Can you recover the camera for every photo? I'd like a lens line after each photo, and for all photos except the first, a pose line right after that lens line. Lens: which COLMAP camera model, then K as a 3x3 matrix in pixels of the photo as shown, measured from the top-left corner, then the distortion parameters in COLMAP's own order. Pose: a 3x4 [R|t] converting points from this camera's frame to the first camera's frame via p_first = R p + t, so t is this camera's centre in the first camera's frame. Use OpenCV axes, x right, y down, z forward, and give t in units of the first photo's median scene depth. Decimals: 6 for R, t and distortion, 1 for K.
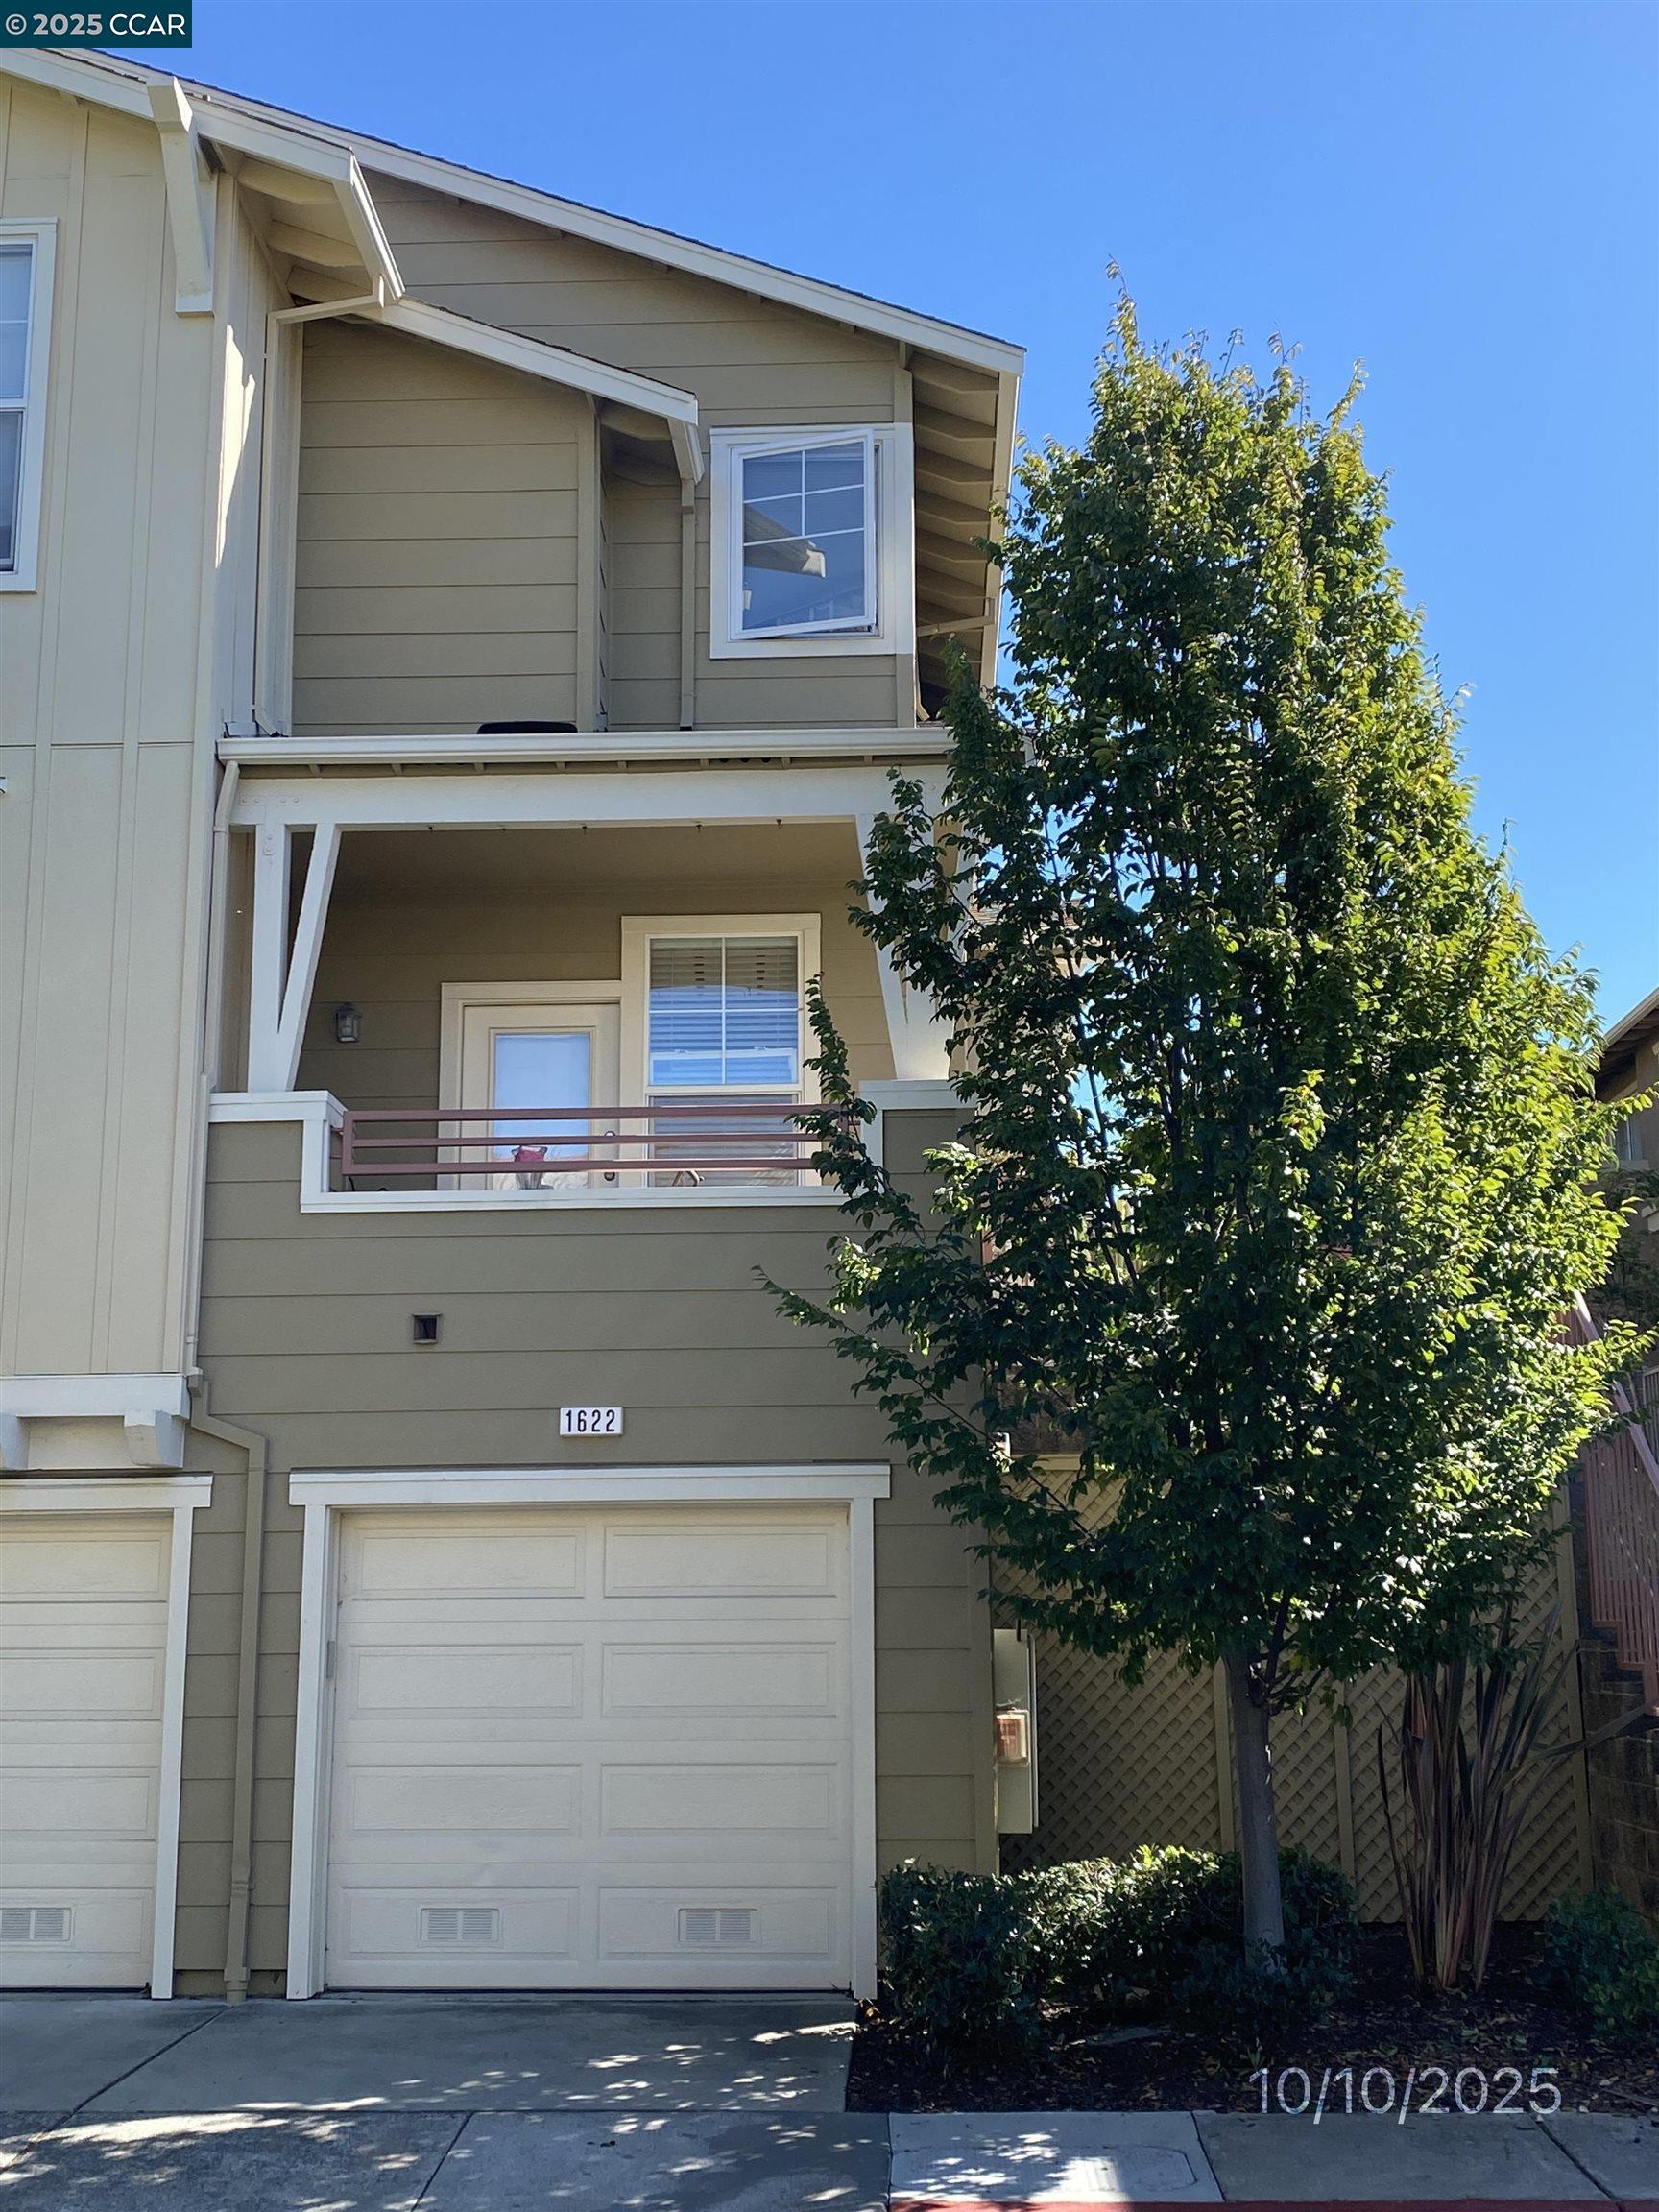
lens RADIAL K [[2664.6, 0, 834.5], [0, 2664.6, 1077.5], [0, 0, 1]] dist [0.043410, 0.000000]
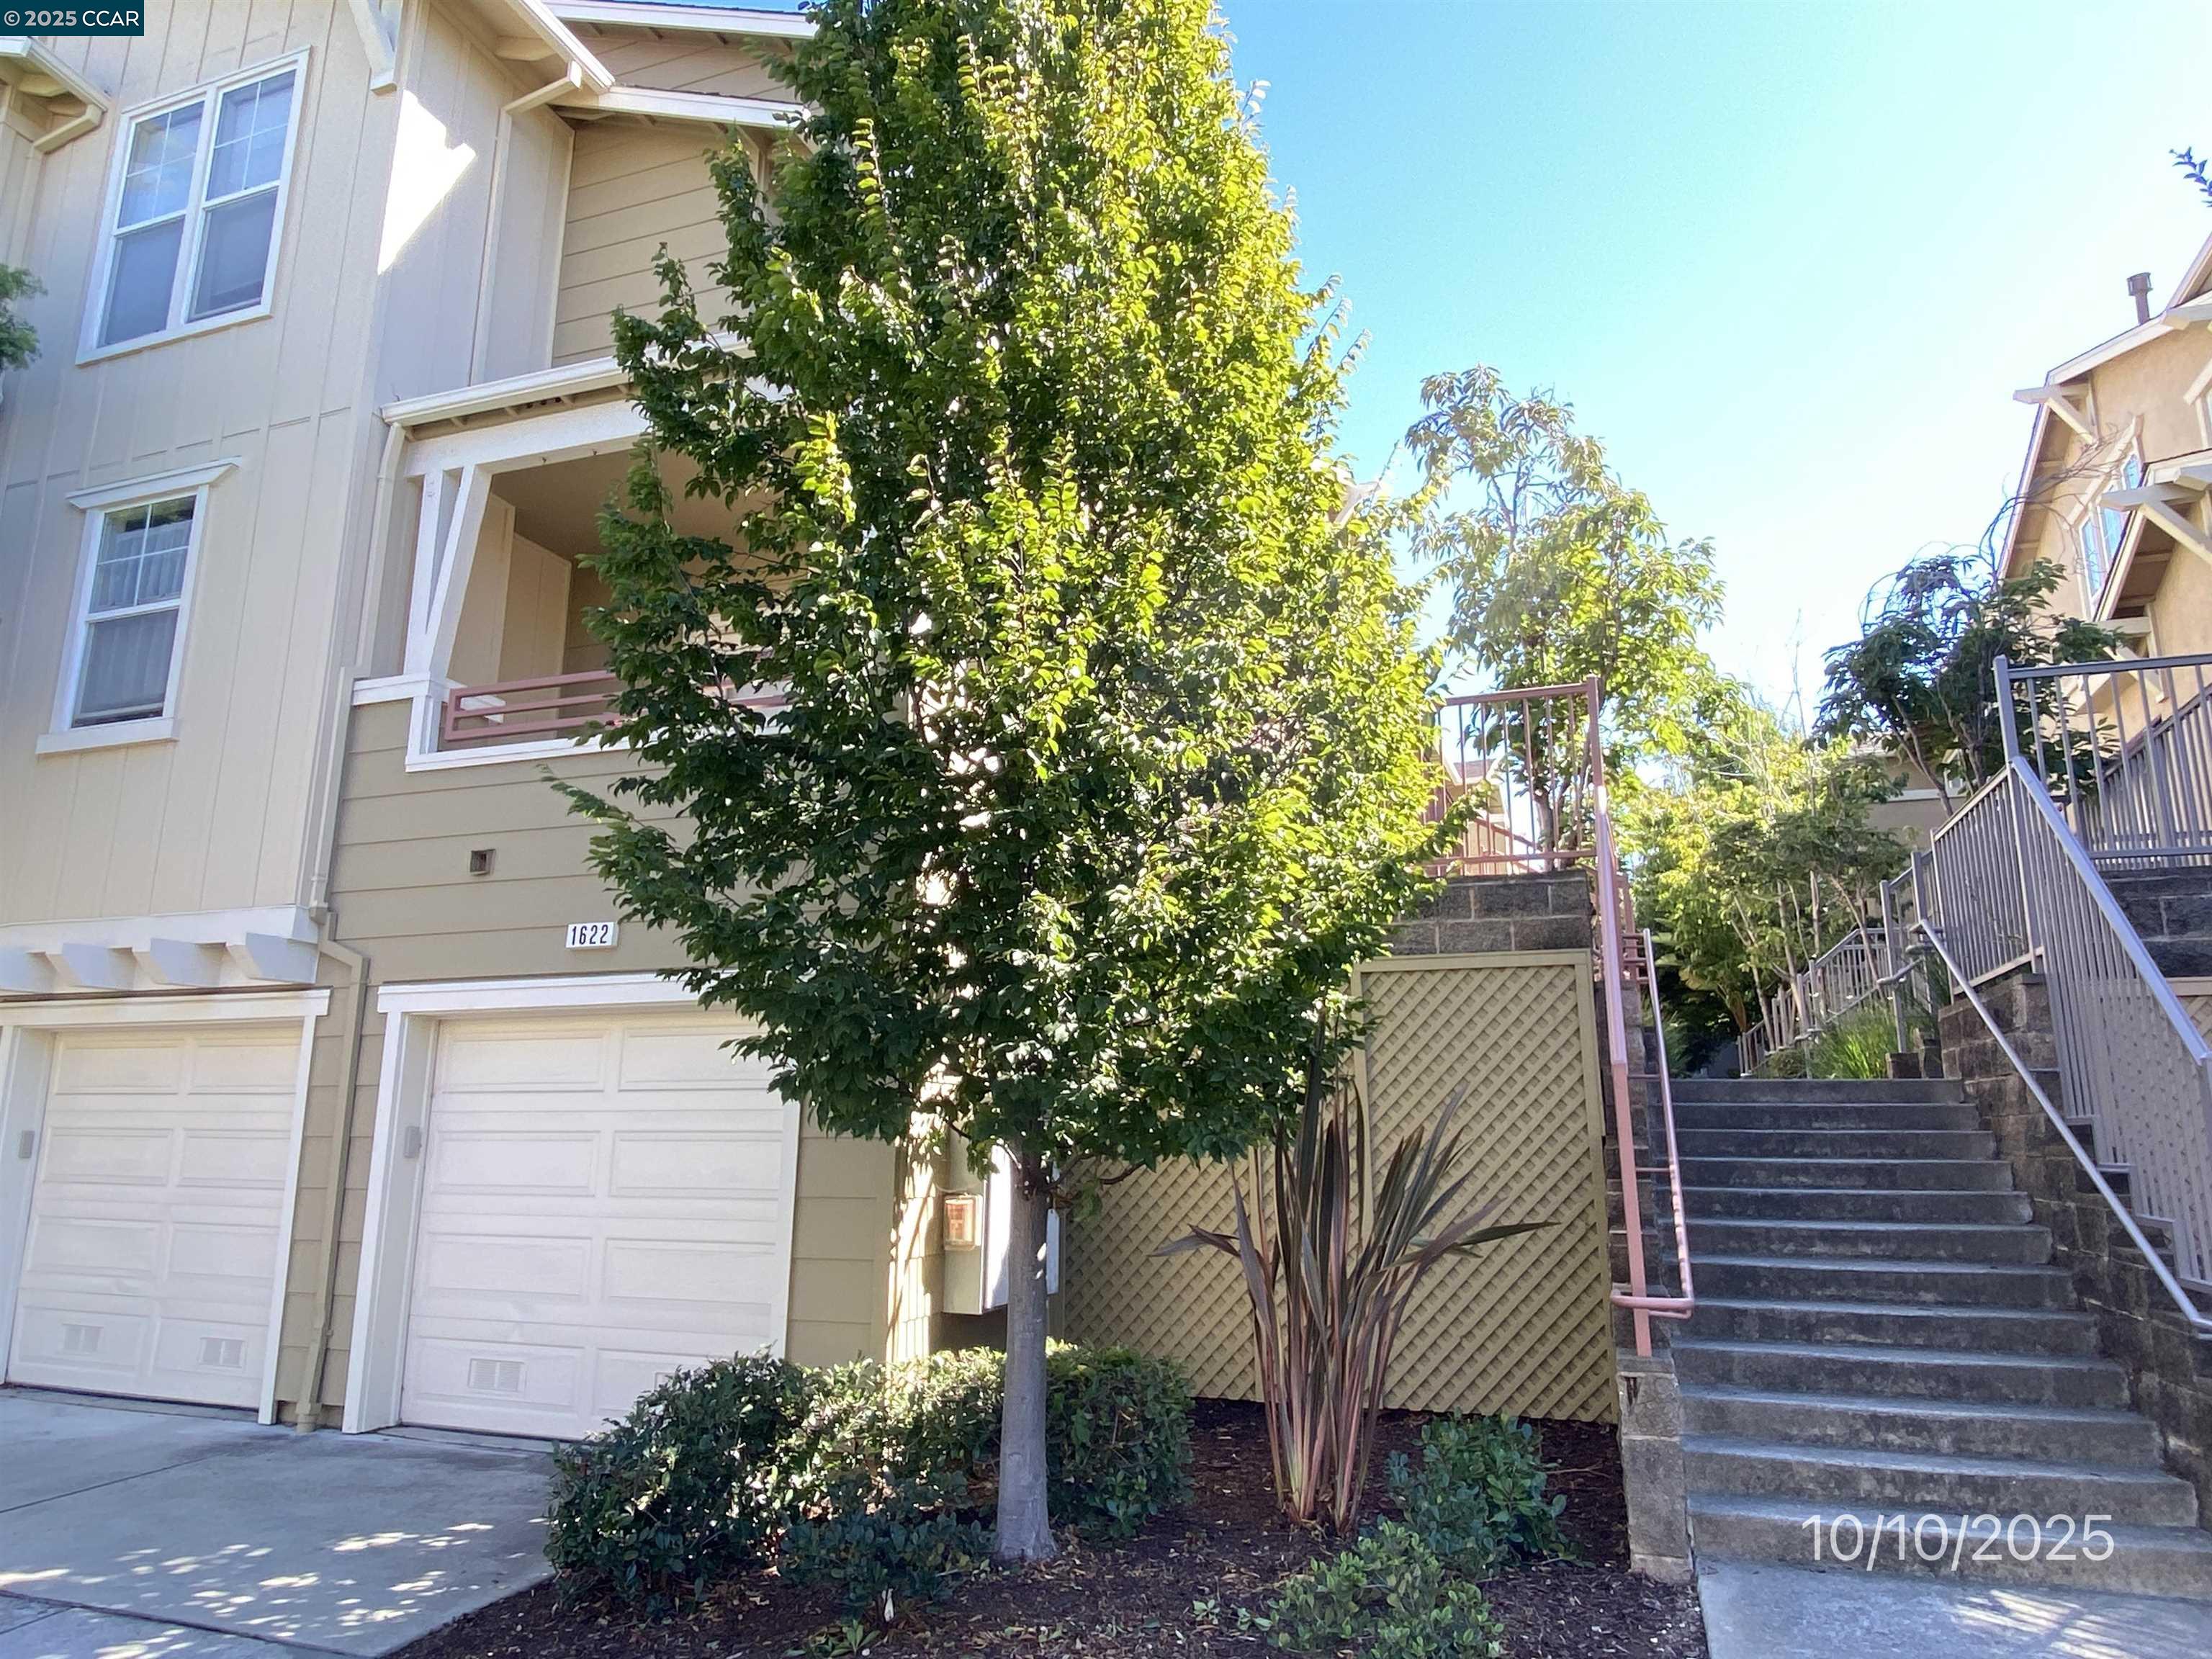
lens RADIAL K [[1447.6, 0, 1115.6], [0, 1447.6, 822.5], [0, 0, 1]] dist [0.002552, -0.008716]
pose [[0.952115, -0.055318, -0.300695, 0.305802], [0.052979, 0.998468, -0.015935, 0.102494], [0.301116, -0.000758, 0.953587, 0.482156]]
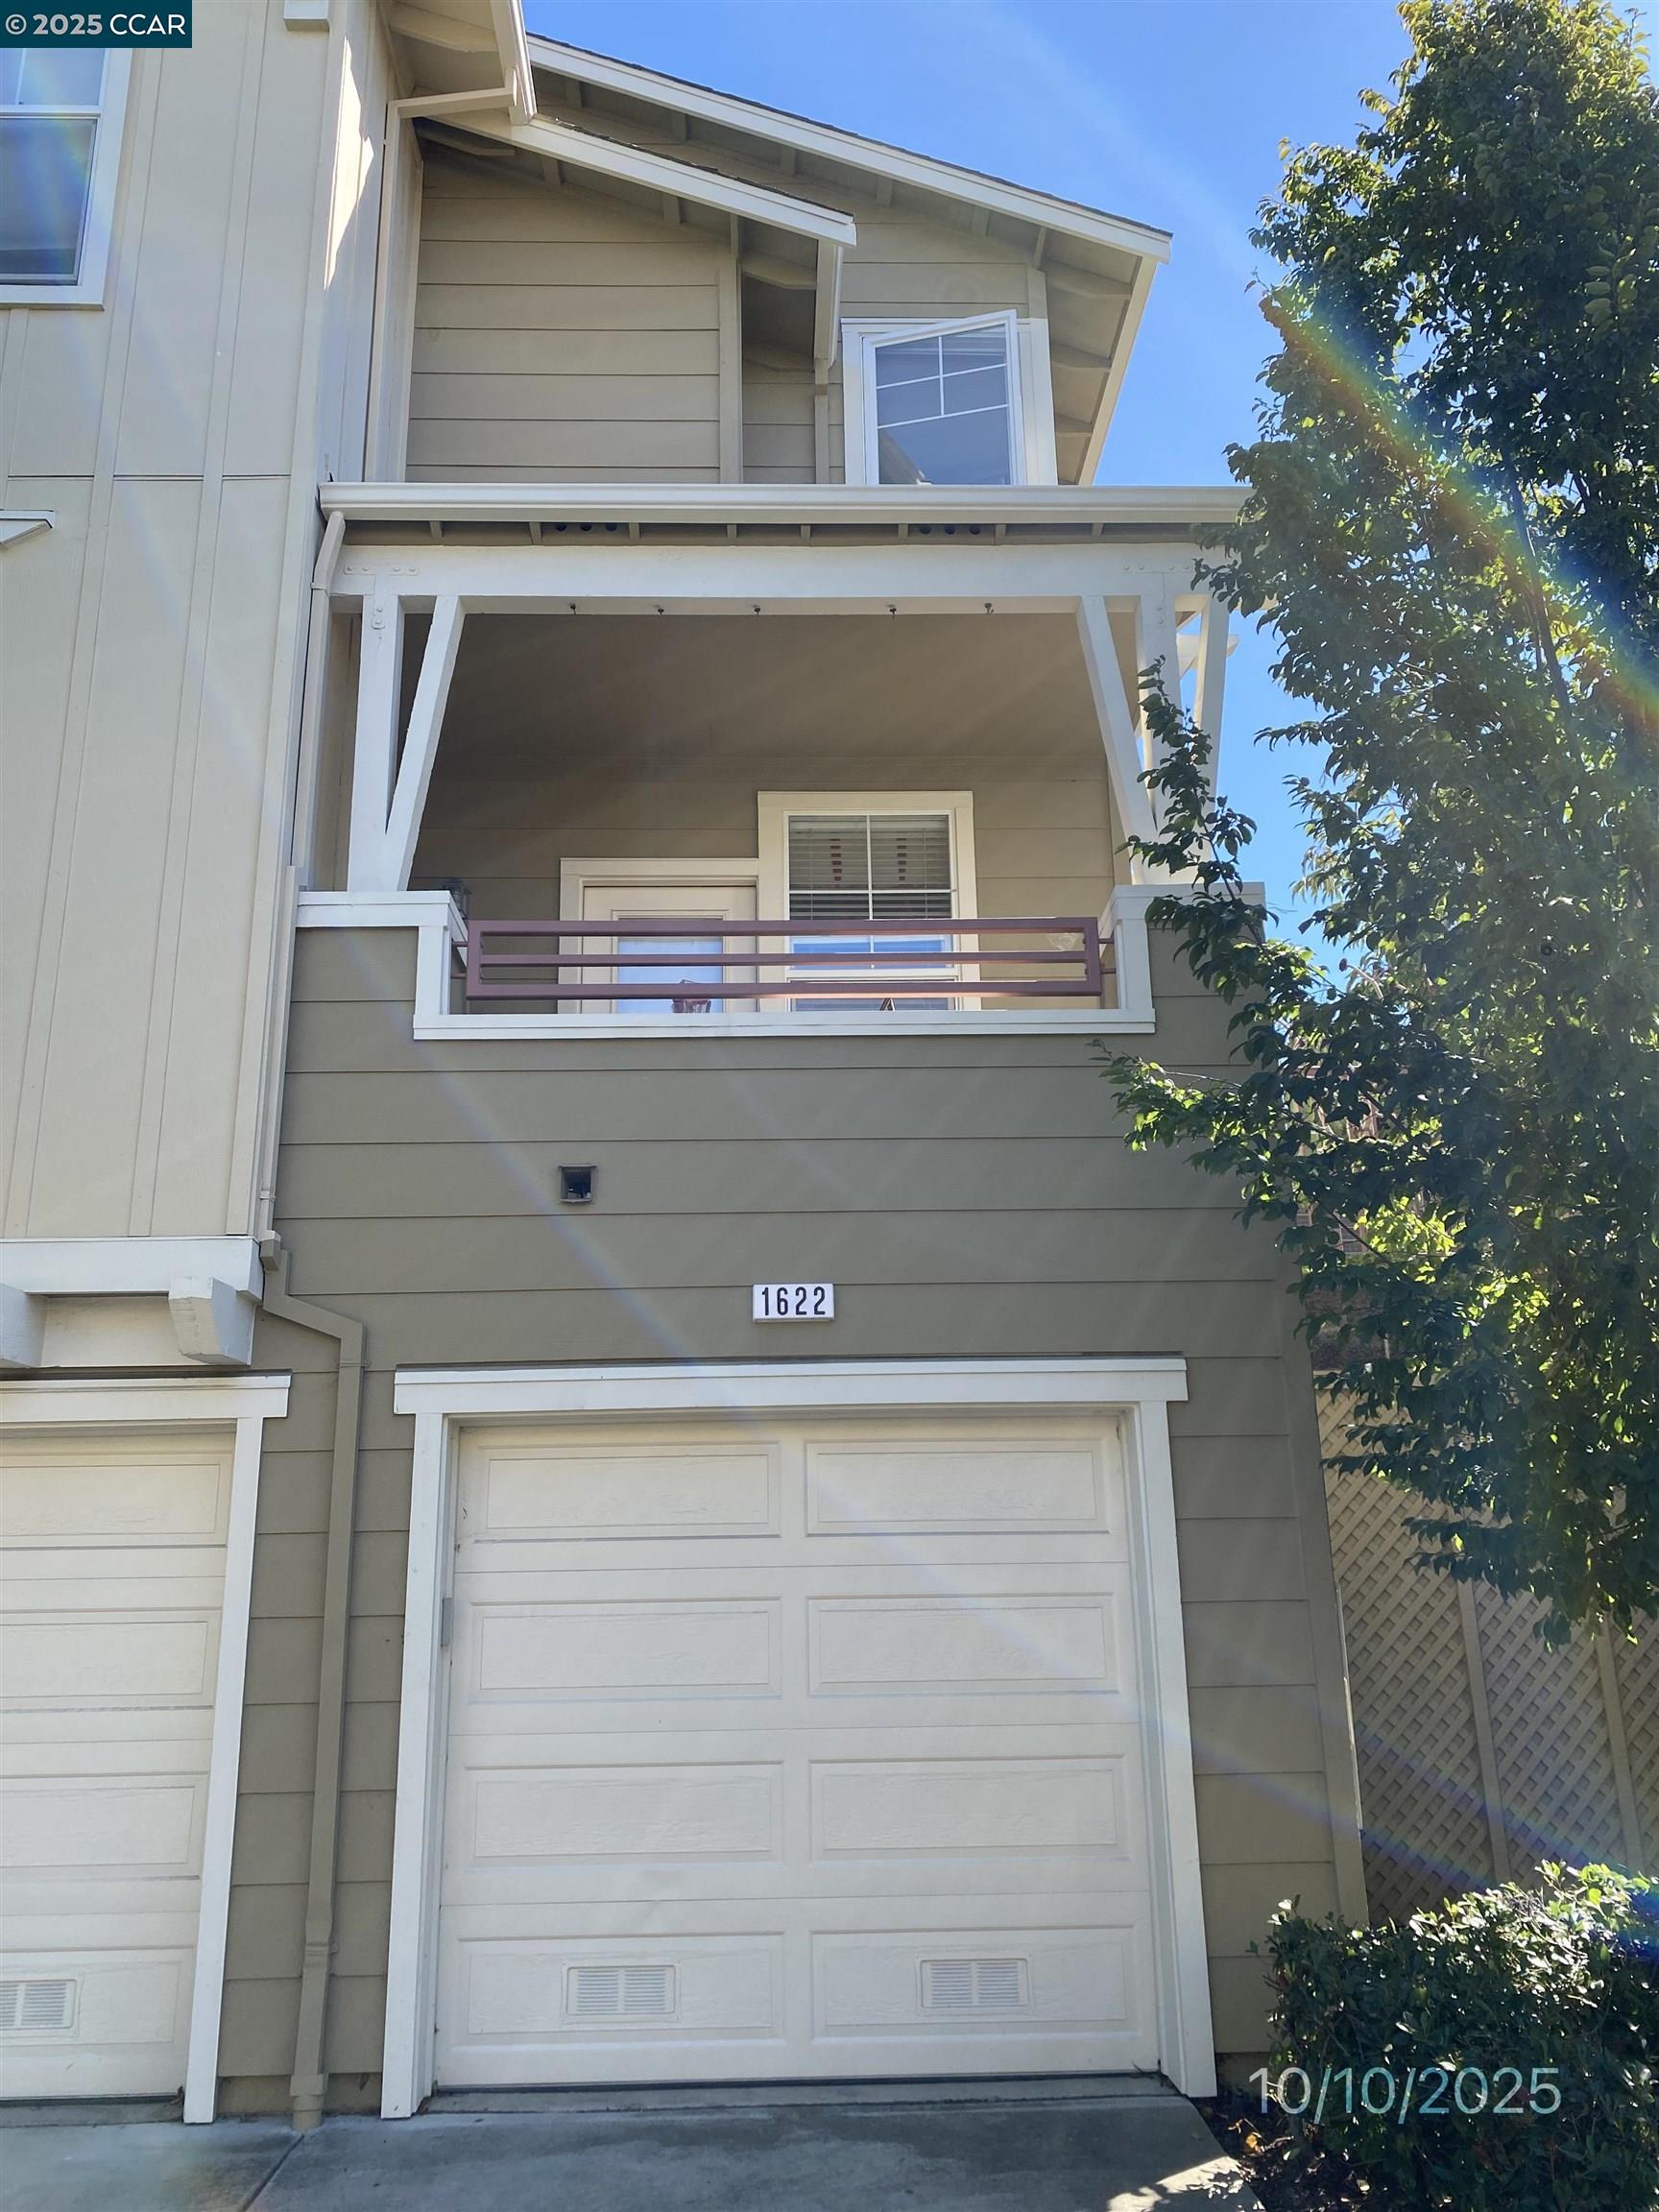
lens RADIAL K [[1713.6, 0, 830.5], [0, 1713.6, 1084.0], [0, 0, 1]] dist [-0.000678, 0.012758]
pose [[0.997554, 0.007375, 0.069510, -0.115234], [-0.002120, 0.997152, -0.075383, 0.103210], [-0.069868, 0.075052, 0.994729, 0.503354]]
